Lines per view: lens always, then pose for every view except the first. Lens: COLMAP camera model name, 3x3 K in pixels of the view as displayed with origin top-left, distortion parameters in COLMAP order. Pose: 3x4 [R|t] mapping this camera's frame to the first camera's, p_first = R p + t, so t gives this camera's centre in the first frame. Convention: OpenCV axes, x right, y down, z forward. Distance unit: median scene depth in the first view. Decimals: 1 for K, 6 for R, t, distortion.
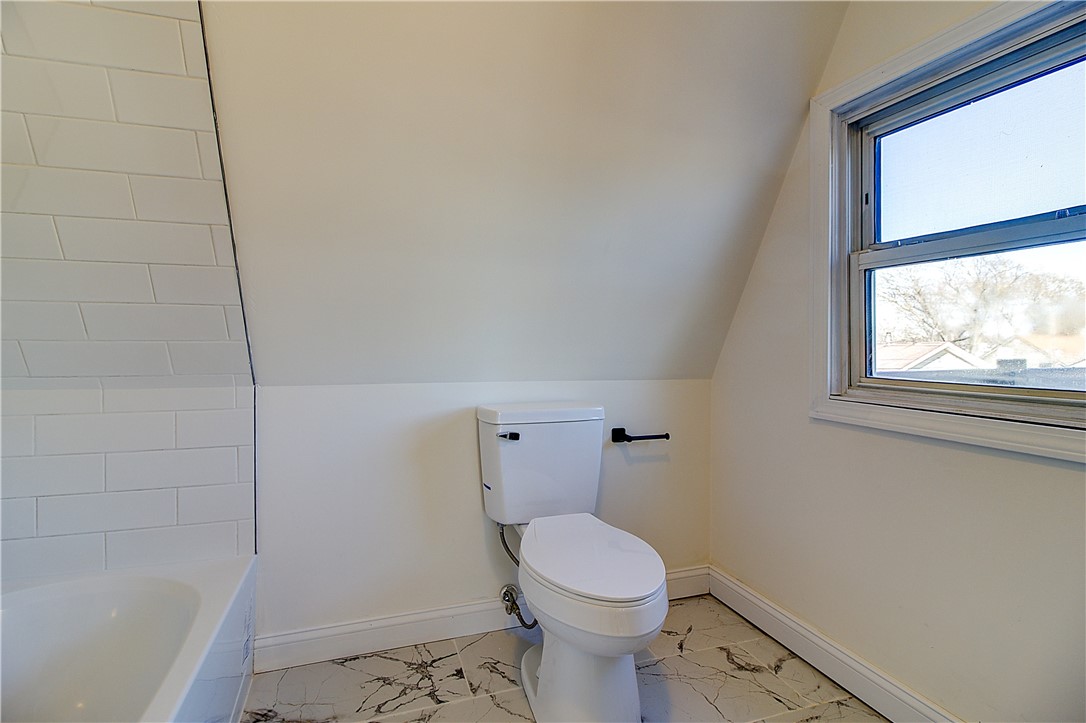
lens RADIAL K [[499.1, 0, 532.7], [0, 499.1, 345.1], [0, 0, 1]] dist [0.001150, -0.000601]
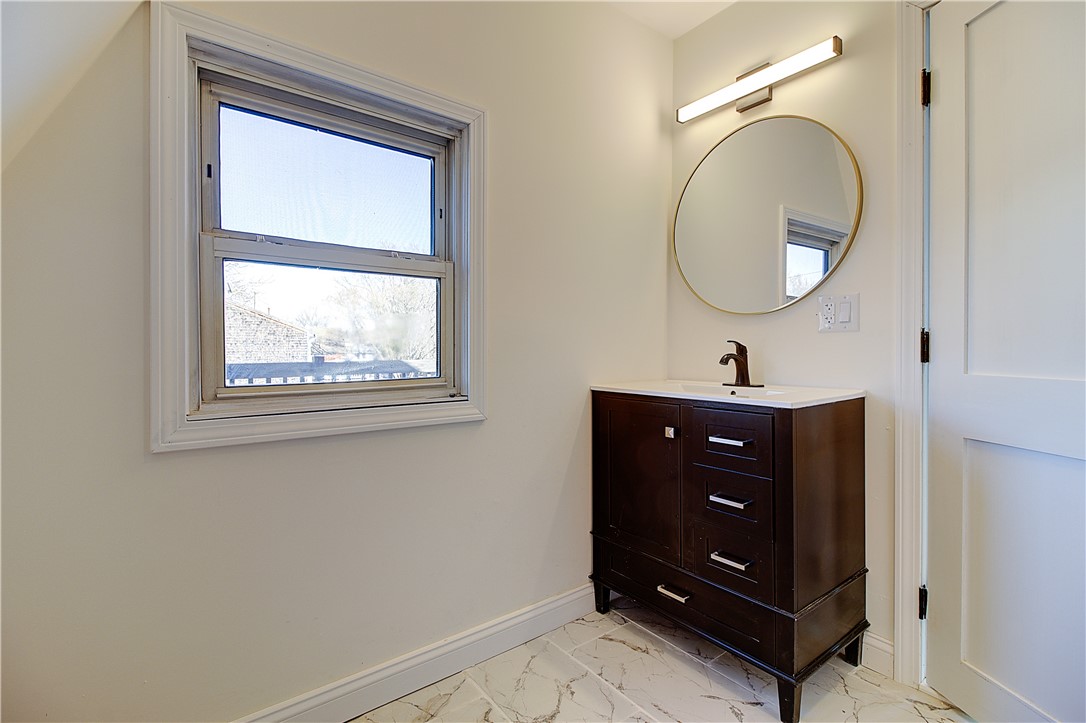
lens RADIAL K [[499.1, 0, 532.7], [0, 499.1, 345.1], [0, 0, 1]] dist [0.001150, -0.000601]
pose [[-0.302909, -0.003364, 0.953014, -0.280772], [0.001220, 0.999992, 0.003917, -0.008421], [-0.953019, 0.002349, -0.302902, 0.753845]]
